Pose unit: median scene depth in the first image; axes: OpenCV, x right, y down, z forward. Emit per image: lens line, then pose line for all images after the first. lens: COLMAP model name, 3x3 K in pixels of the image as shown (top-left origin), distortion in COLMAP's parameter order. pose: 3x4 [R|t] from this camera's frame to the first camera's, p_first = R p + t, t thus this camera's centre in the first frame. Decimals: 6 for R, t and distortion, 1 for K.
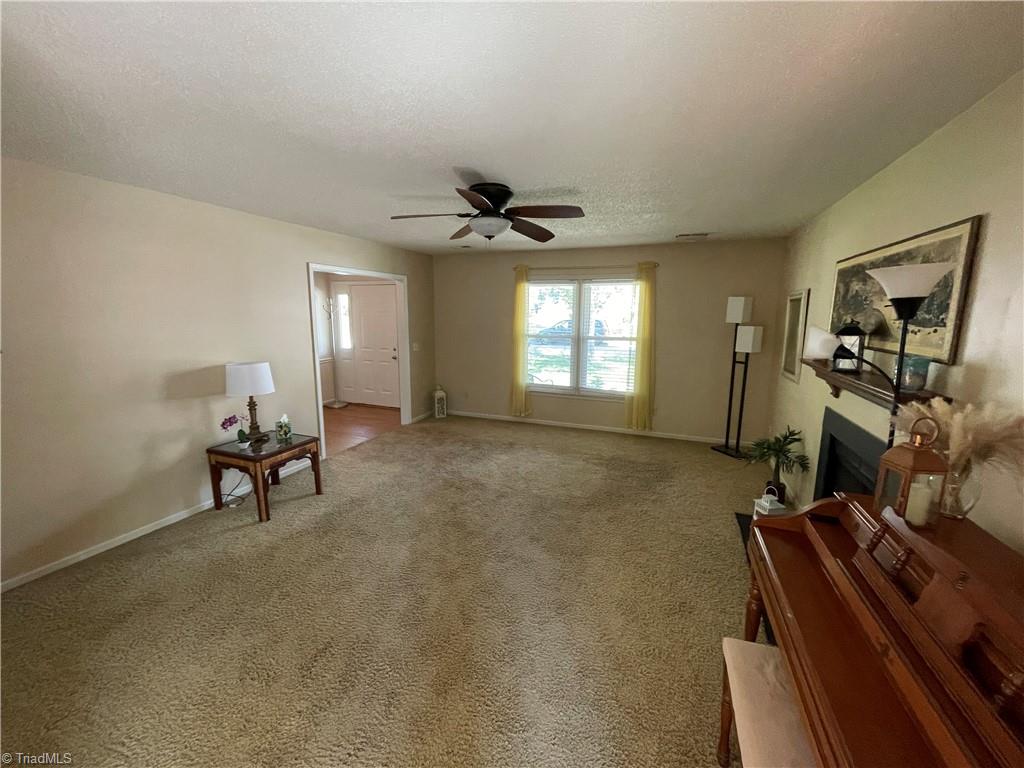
lens RADIAL K [[420.4, 0, 512.0], [0, 420.4, 384.0], [0, 0, 1]] dist [-0.000563, -0.000450]
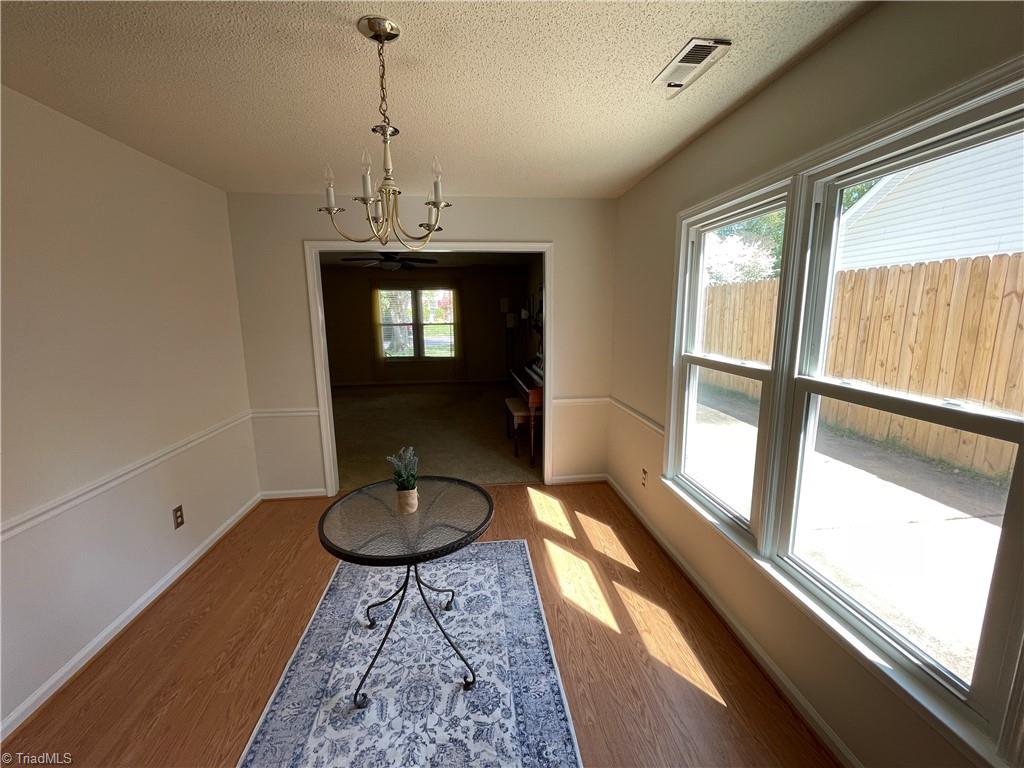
lens RADIAL K [[420.4, 0, 512.0], [0, 420.4, 384.0], [0, 0, 1]] dist [-0.000563, -0.000450]
pose [[0.894847, -0.093639, 0.436440, -0.260725], [0.093223, 0.995393, 0.022426, 0.128263], [-0.436529, 0.020618, 0.899454, -0.659054]]
